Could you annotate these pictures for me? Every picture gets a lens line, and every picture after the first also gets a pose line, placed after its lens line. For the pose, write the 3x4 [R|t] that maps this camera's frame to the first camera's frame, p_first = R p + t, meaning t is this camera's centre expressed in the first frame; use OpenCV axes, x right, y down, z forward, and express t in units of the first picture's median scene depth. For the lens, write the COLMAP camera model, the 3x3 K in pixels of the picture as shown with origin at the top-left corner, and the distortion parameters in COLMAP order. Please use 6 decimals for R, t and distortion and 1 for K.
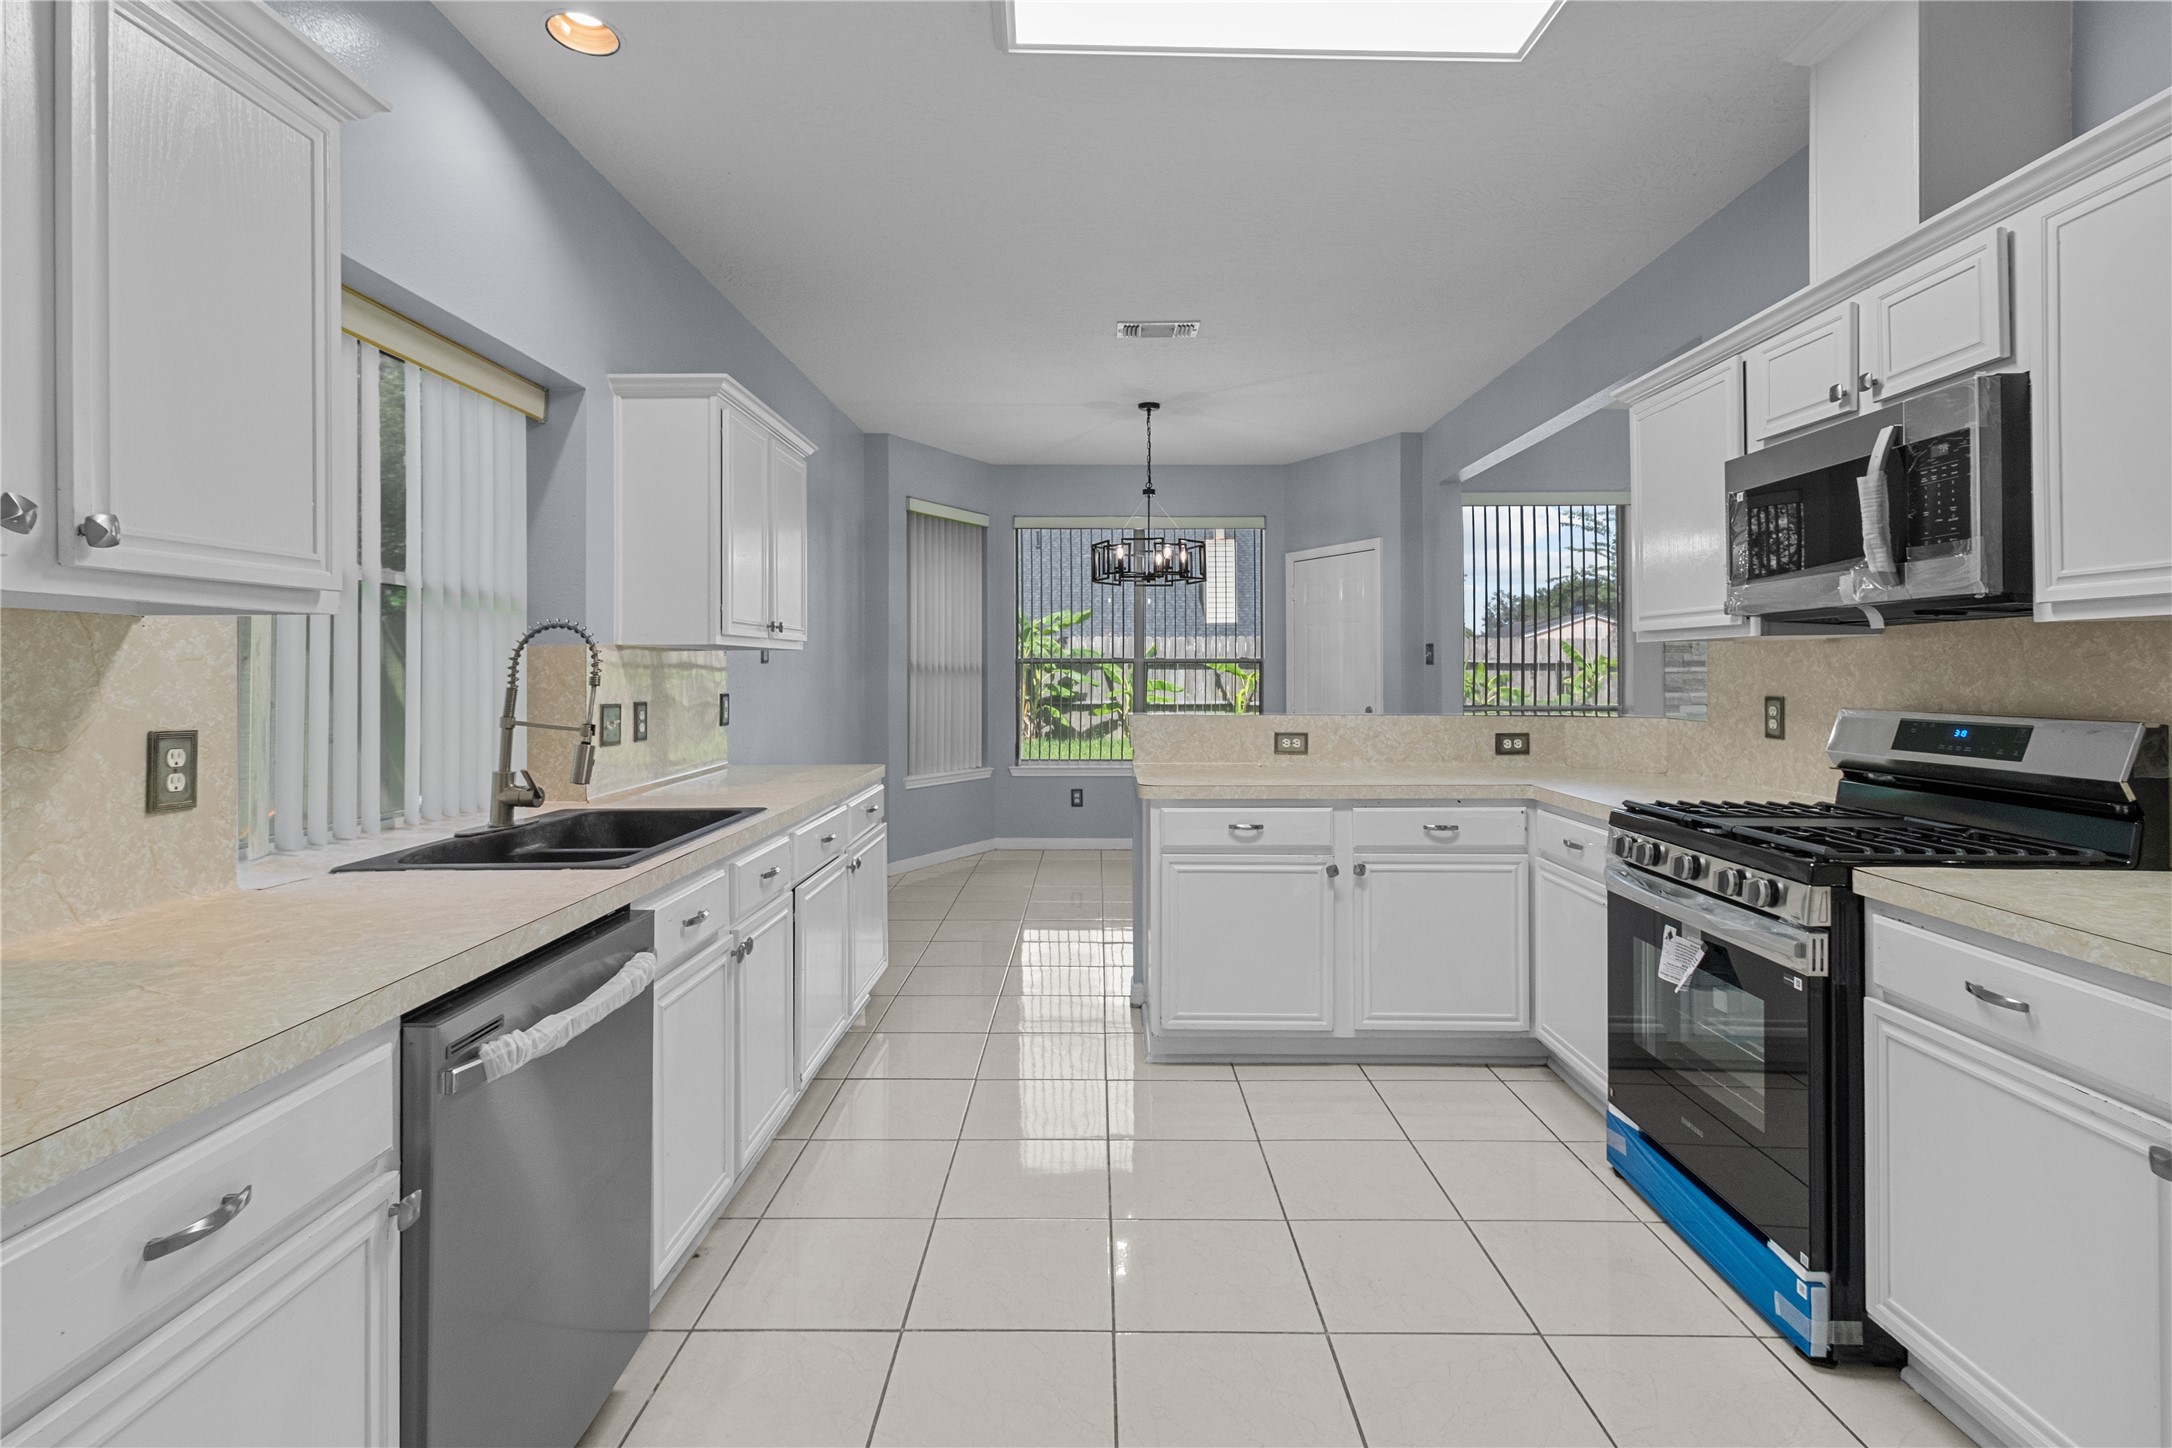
lens RADIAL K [[1018.3, 0, 1088.1], [0, 1018.3, 668.2], [0, 0, 1]] dist [0.001460, 0.000054]
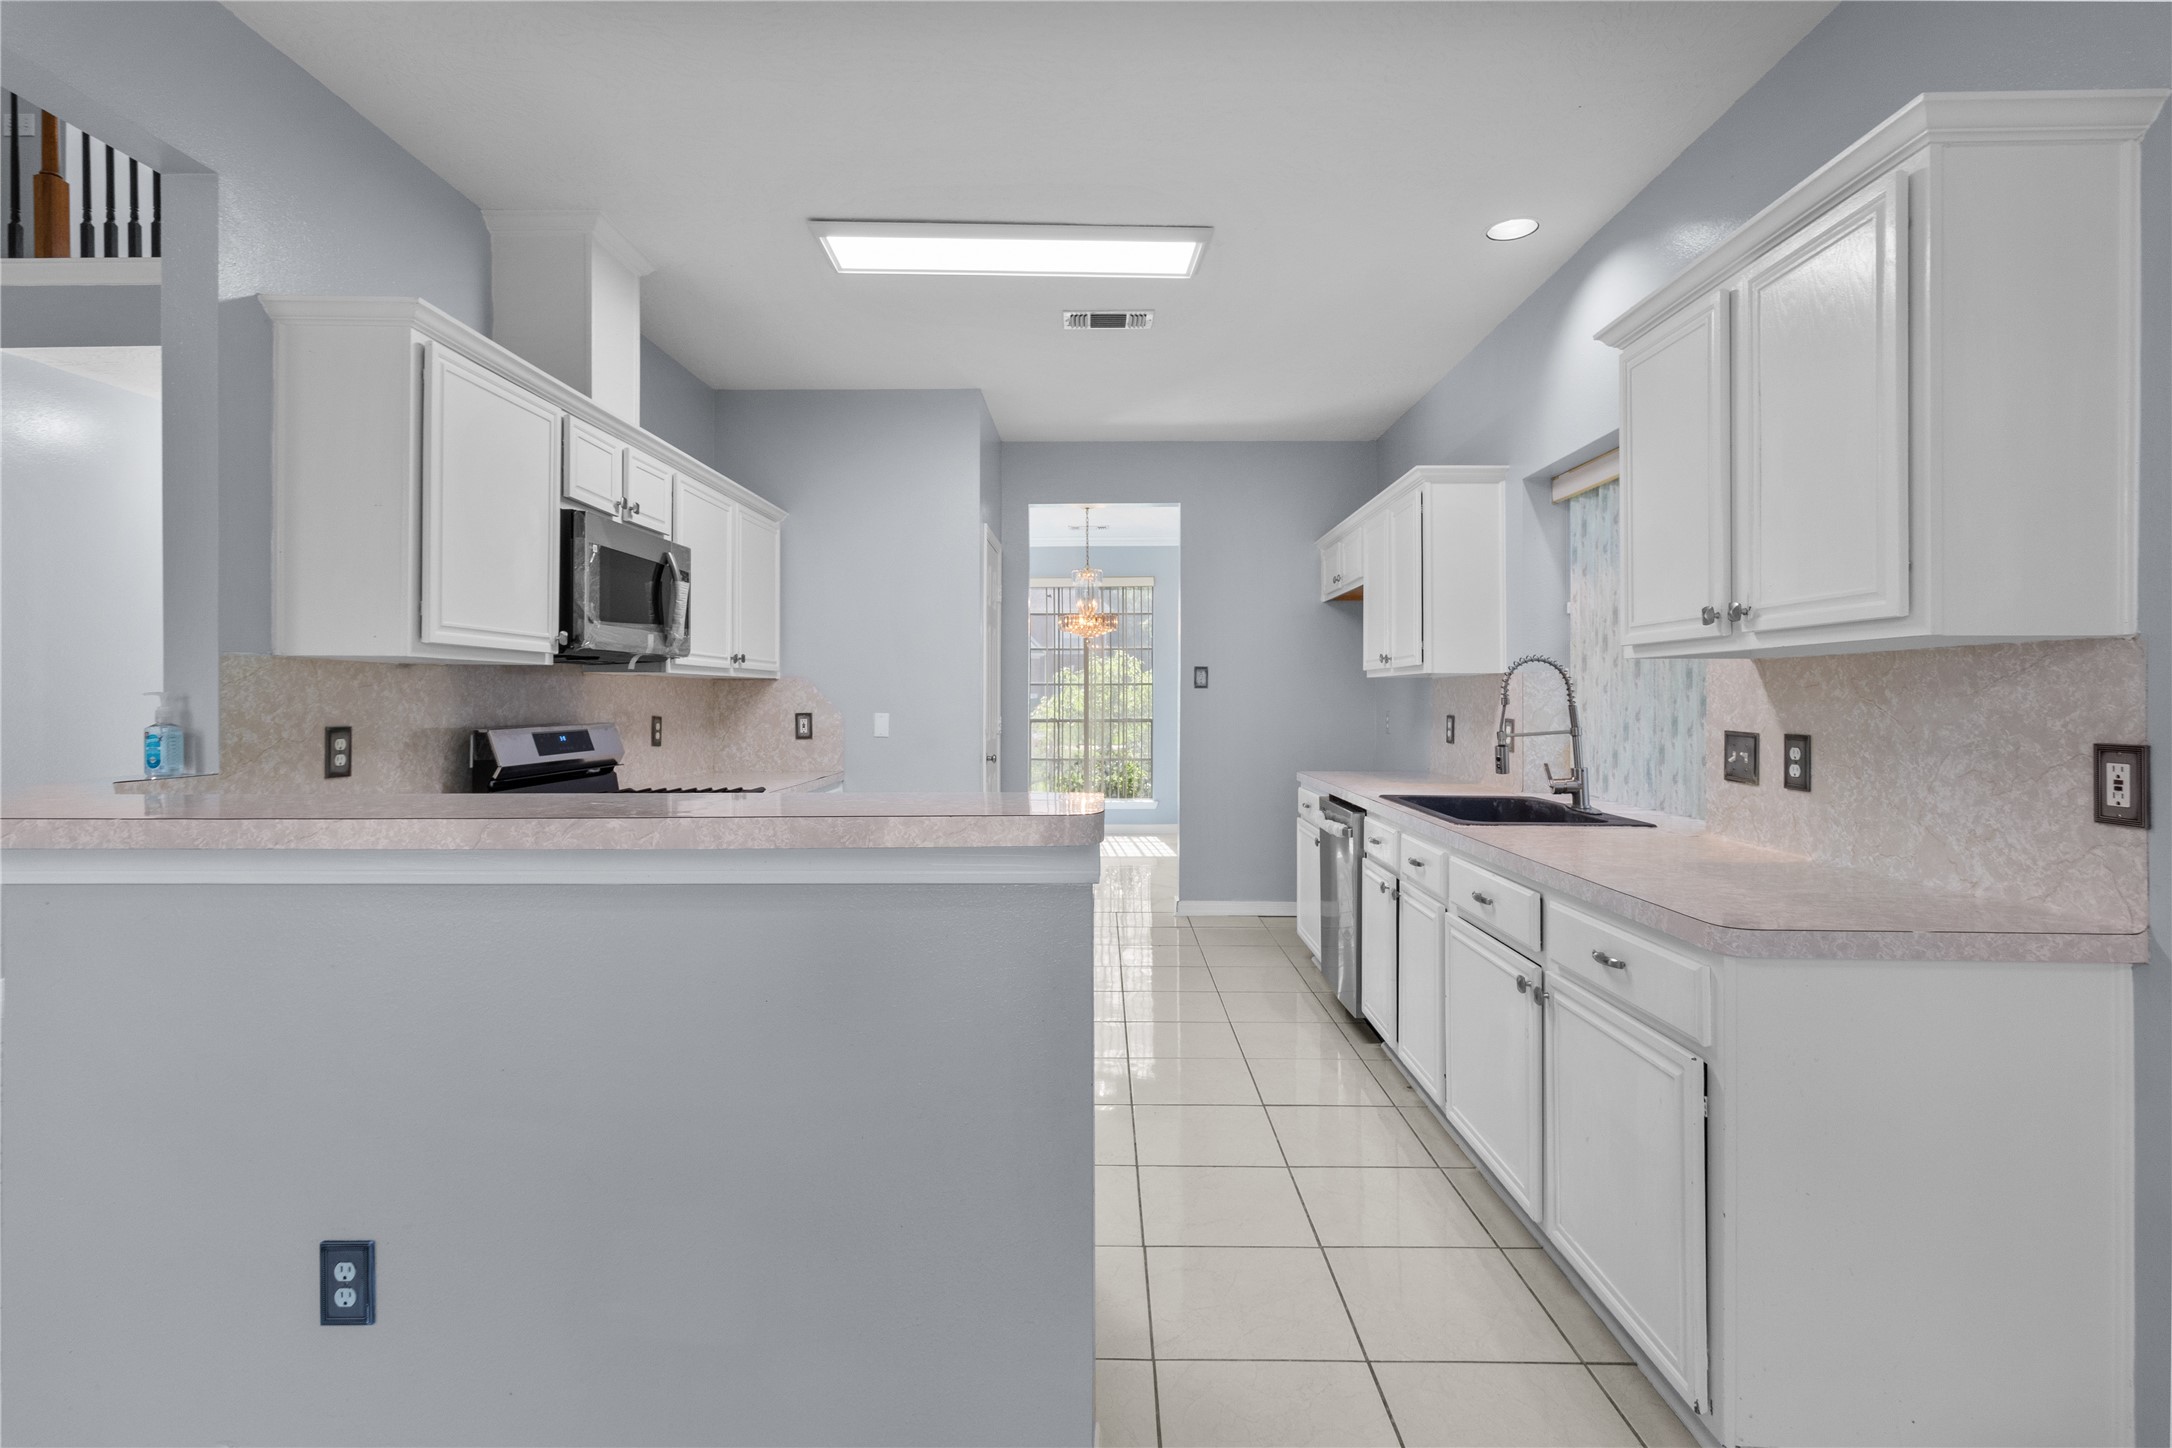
lens RADIAL K [[1018.3, 0, 1073.7], [0, 1018.3, 702.6], [0, 0, 1]] dist [0.001460, 0.000054]
pose [[-0.999763, 0.004351, 0.021314, 0.059003], [0.004352, 0.999991, -0.000012, 0.011813], [-0.021314, 0.000081, -0.999773, 2.122365]]
